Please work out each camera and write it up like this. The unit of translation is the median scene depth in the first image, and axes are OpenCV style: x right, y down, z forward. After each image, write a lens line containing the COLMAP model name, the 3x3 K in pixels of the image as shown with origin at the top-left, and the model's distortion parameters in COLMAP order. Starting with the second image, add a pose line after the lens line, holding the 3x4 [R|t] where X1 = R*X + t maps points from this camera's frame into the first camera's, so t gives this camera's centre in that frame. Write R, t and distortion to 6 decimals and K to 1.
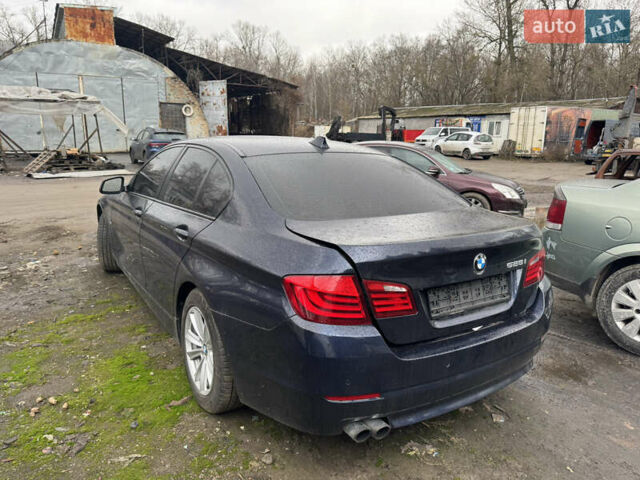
lens RADIAL K [[486.6, 0, 320.0], [0, 486.6, 240.0], [0, 0, 1]] dist [0.108301, -0.092456]
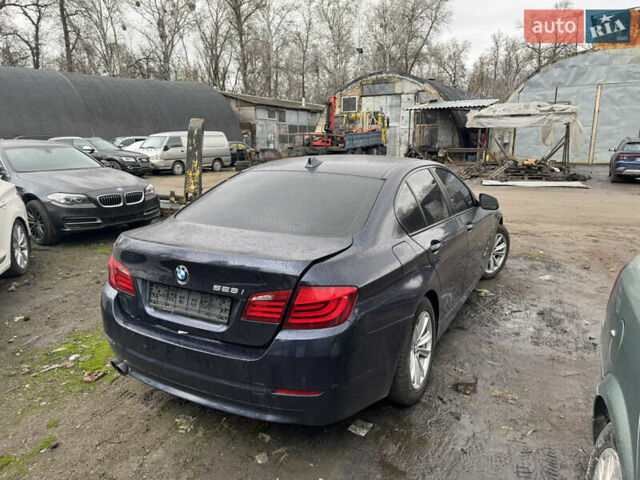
lens RADIAL K [[486.6, 0, 320.0], [0, 486.6, 240.0], [0, 0, 1]] dist [0.108301, -0.092456]
pose [[0.470540, 0.173543, -0.865144, 0.225426], [-0.187197, 0.977783, 0.094324, -0.030428], [0.862293, 0.117569, 0.492573, 0.112767]]
